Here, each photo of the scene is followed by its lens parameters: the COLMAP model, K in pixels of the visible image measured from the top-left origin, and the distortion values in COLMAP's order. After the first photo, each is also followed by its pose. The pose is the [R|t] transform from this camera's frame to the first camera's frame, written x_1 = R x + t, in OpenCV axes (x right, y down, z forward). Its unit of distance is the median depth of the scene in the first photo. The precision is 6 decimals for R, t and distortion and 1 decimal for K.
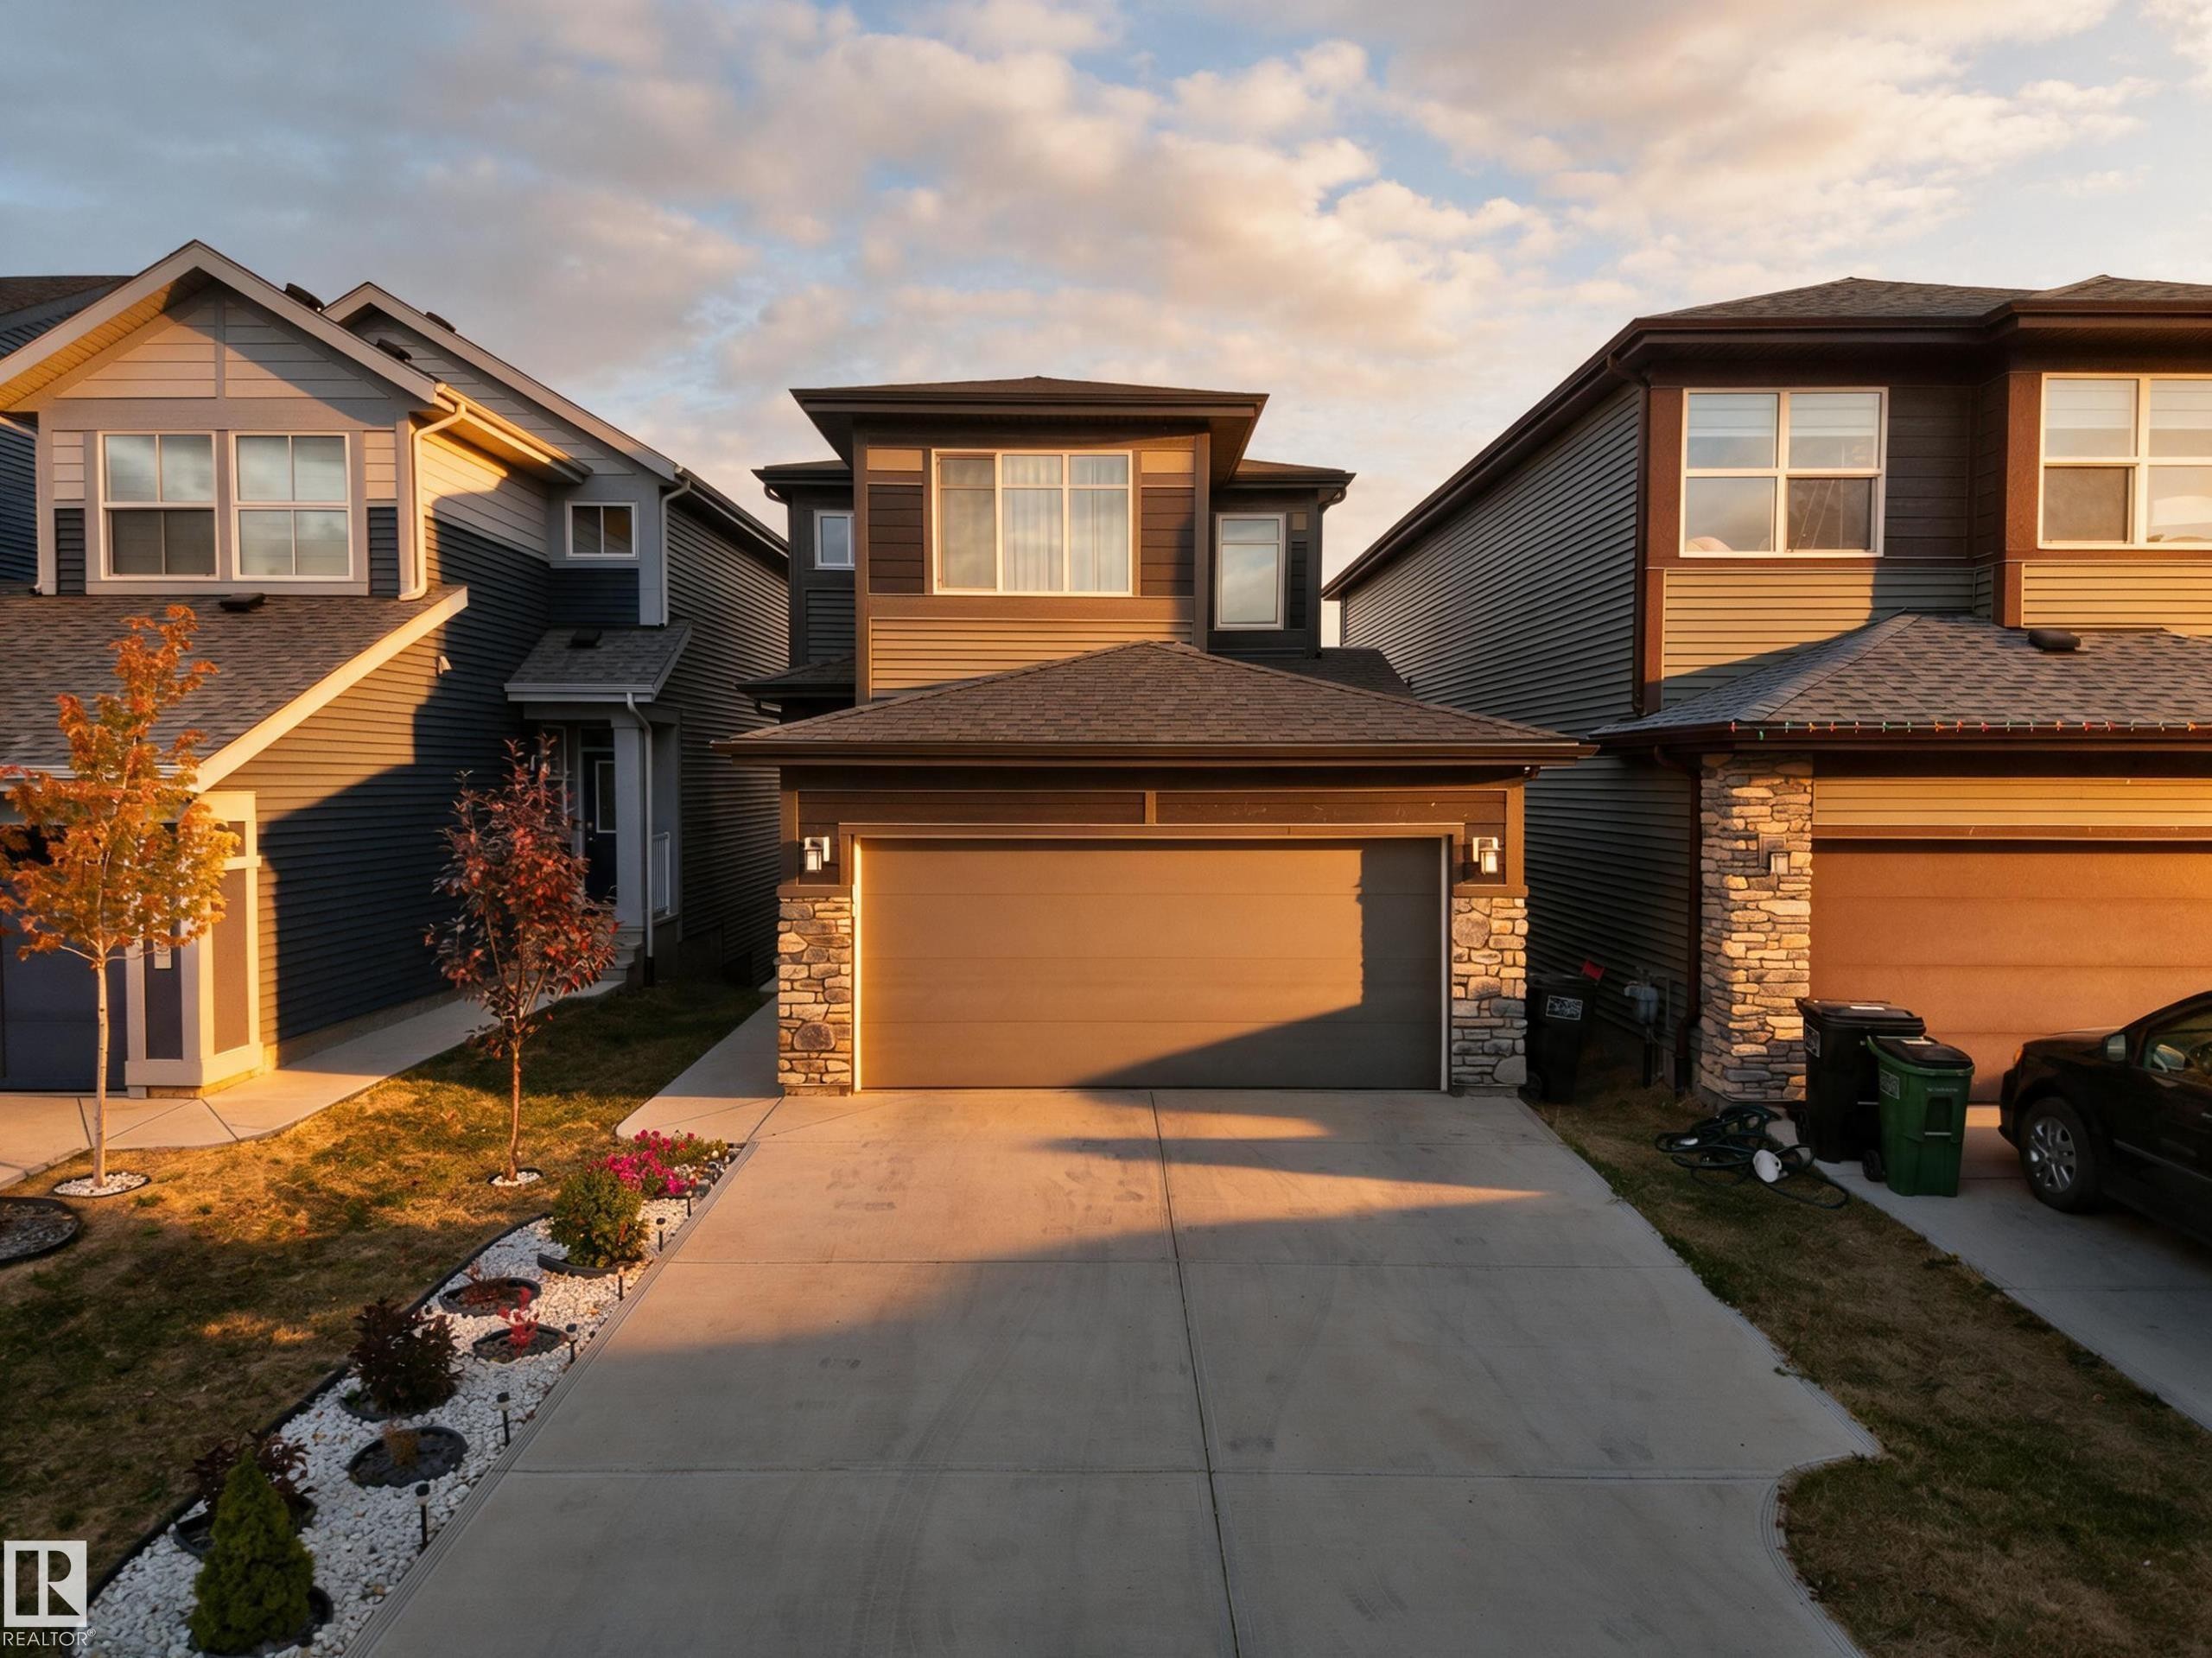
lens RADIAL K [[1479.9, 0, 1106.0], [0, 1479.9, 829.0], [0, 0, 1]] dist [0.093950, -0.098458]
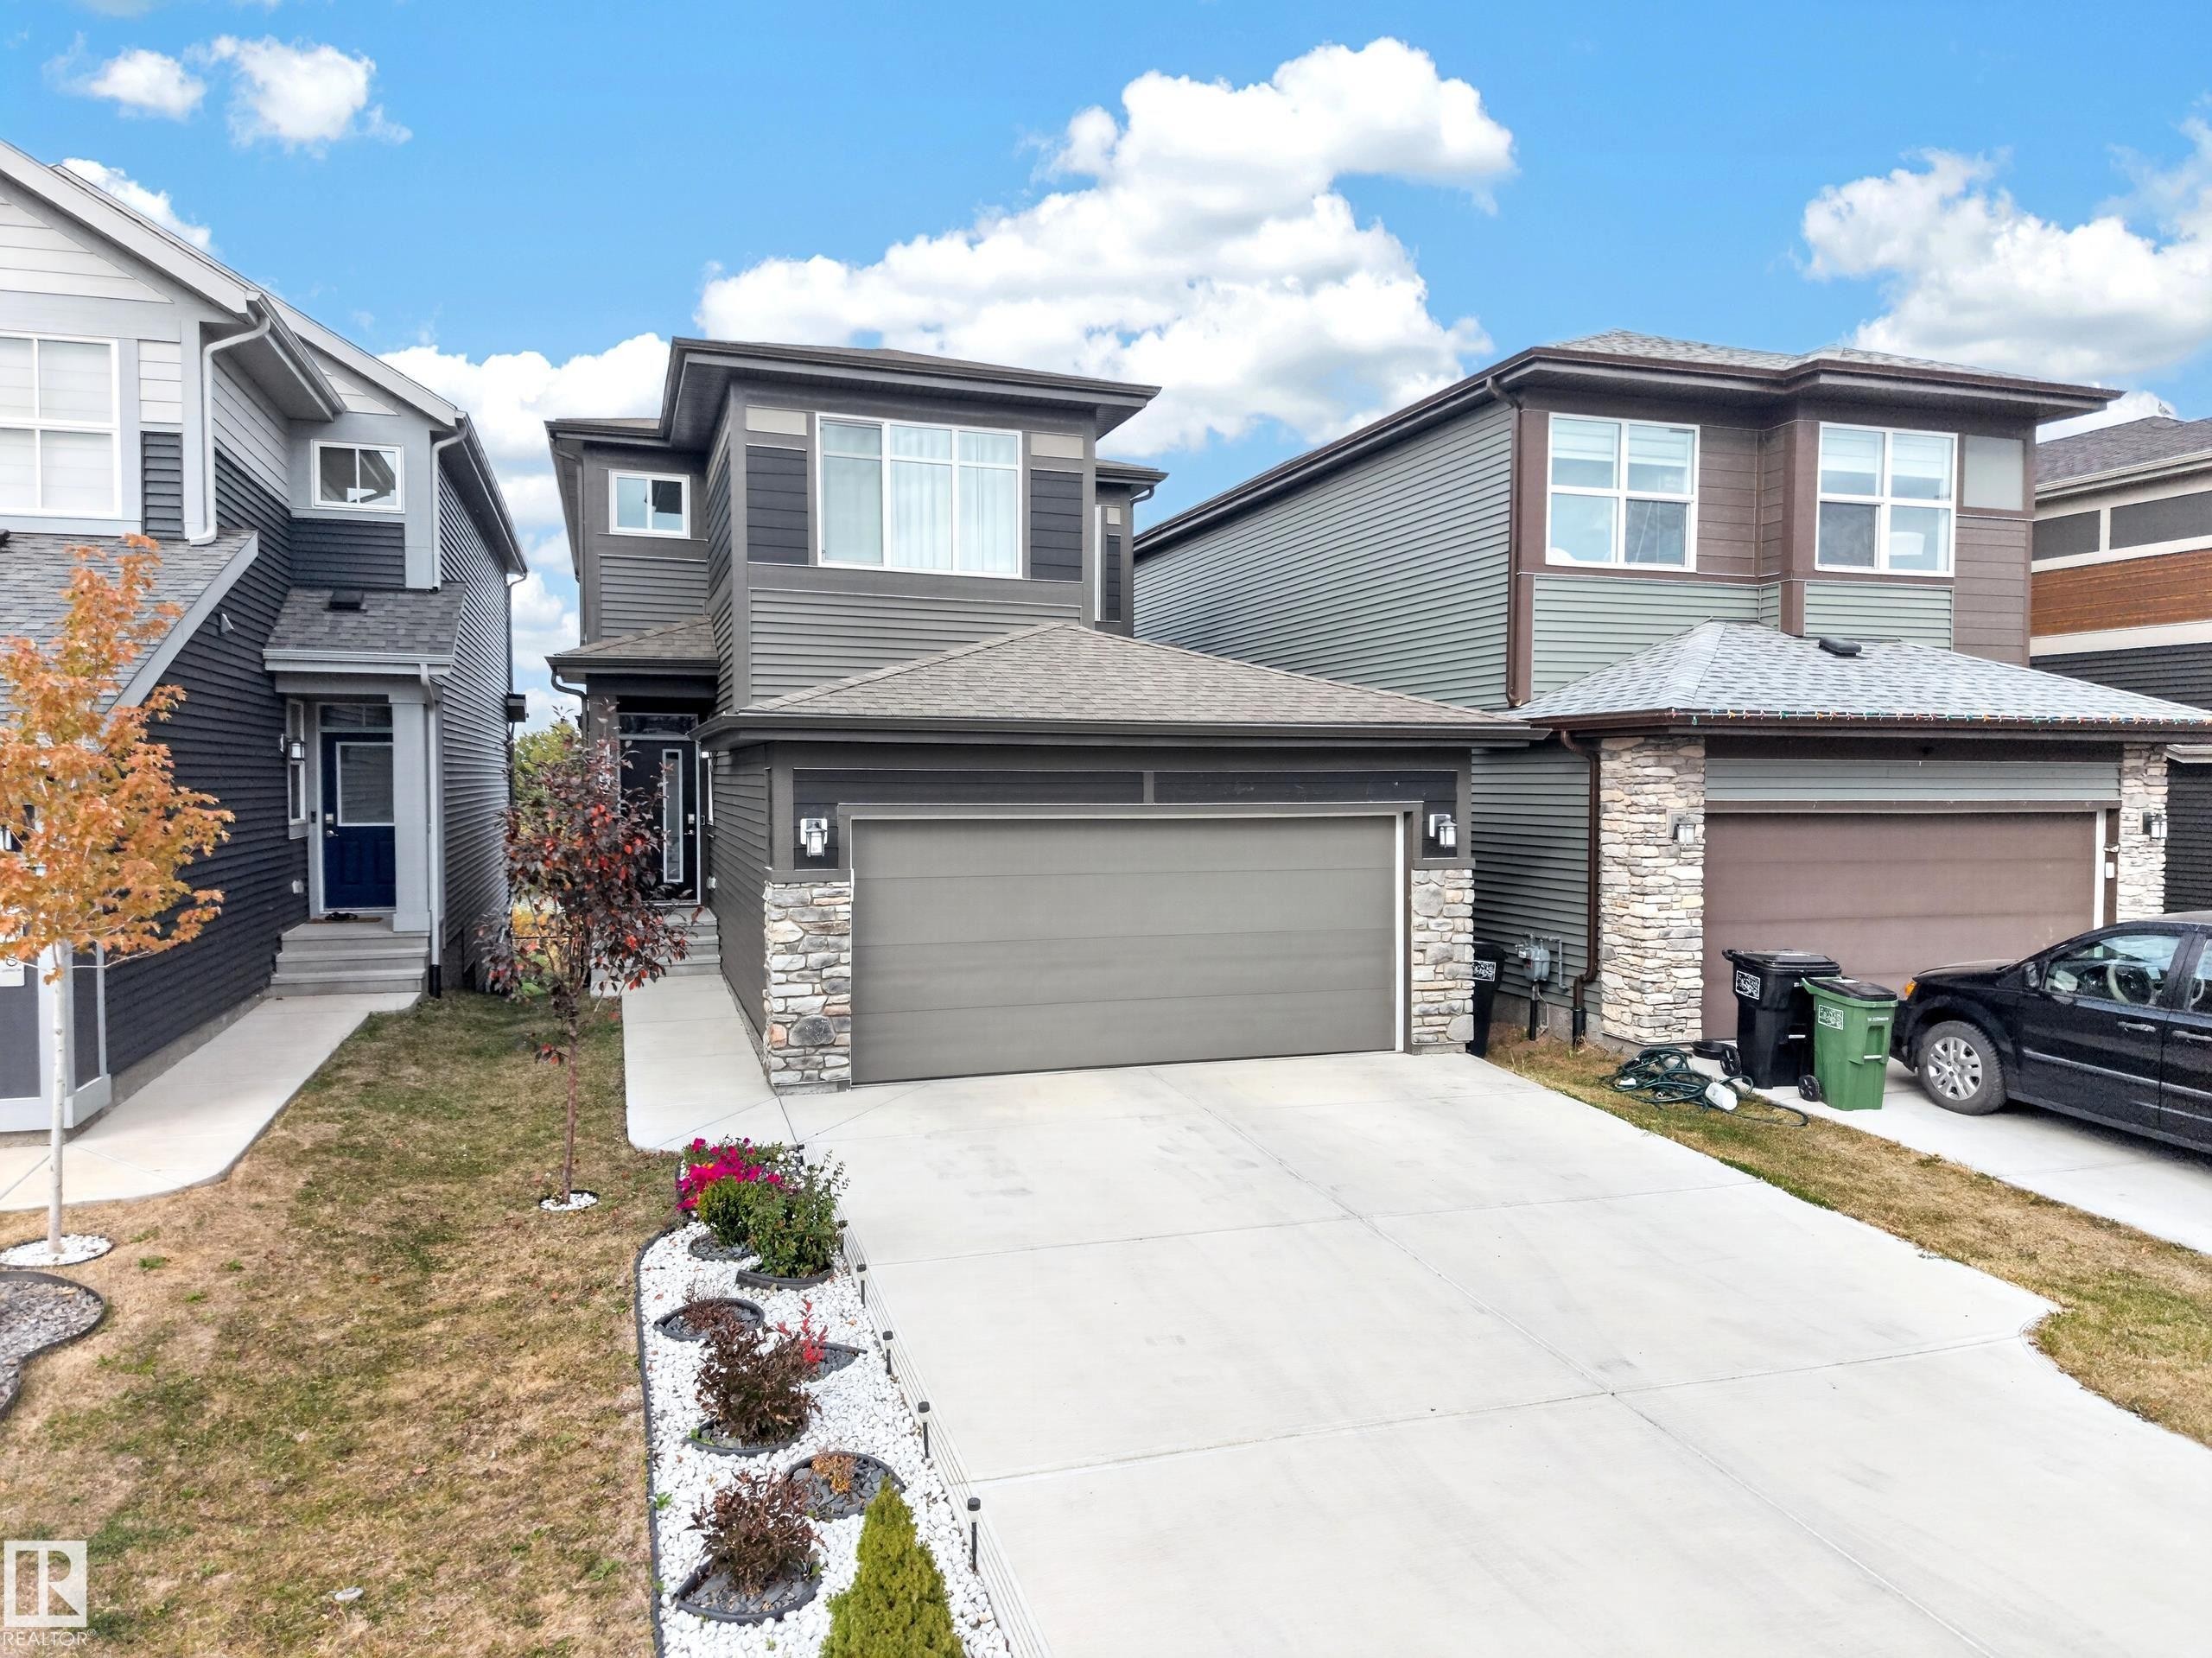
lens RADIAL K [[1479.9, 0, 1106.0], [0, 1479.9, 829.0], [0, 0, 1]] dist [0.093950, -0.098458]
pose [[0.950120, -0.009248, 0.311746, -0.309966], [0.009466, 0.999955, 0.000815, 0.013352], [-0.311740, 0.002176, 0.950165, 0.051705]]
